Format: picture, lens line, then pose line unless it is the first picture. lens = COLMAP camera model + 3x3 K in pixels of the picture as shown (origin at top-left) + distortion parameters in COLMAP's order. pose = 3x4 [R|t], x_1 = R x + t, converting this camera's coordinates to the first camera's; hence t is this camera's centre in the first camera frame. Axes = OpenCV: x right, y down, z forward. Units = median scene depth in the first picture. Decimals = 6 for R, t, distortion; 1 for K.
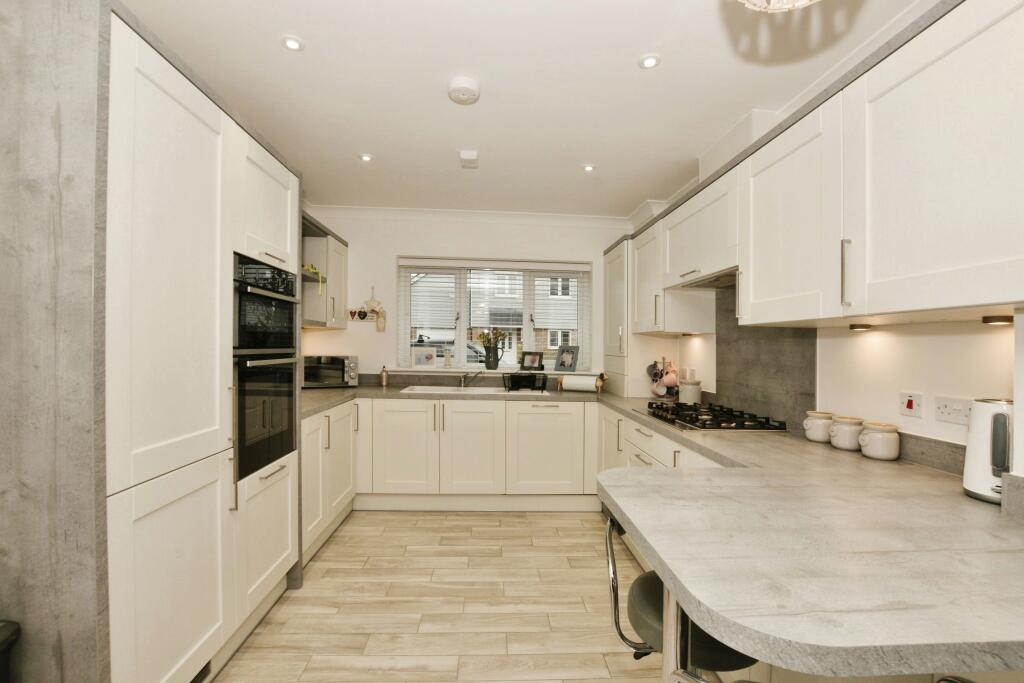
lens RADIAL K [[462.8, 0, 510.8], [0, 462.8, 328.3], [0, 0, 1]] dist [-0.025994, 0.003792]
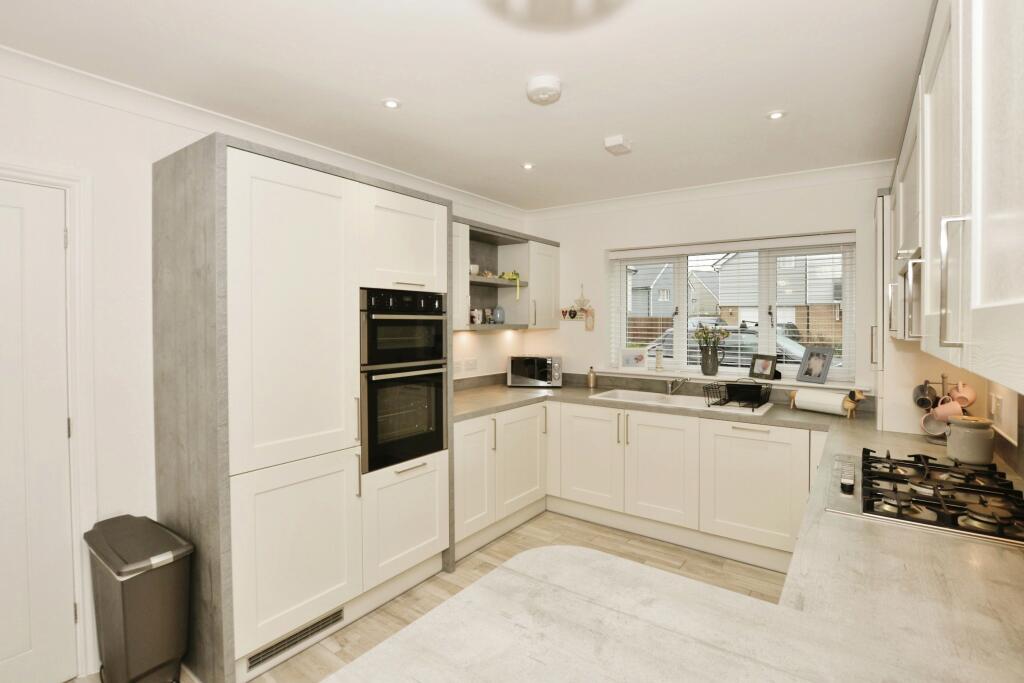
lens RADIAL K [[491.1, 0, 519.4], [0, 491.1, 310.5], [0, 0, 1]] dist [-0.020646, 0.002552]
pose [[0.782249, -0.029017, -0.622289, 0.290769], [0.035669, 0.999362, -0.001762, -0.045647], [0.621944, -0.020818, 0.782785, 0.119047]]
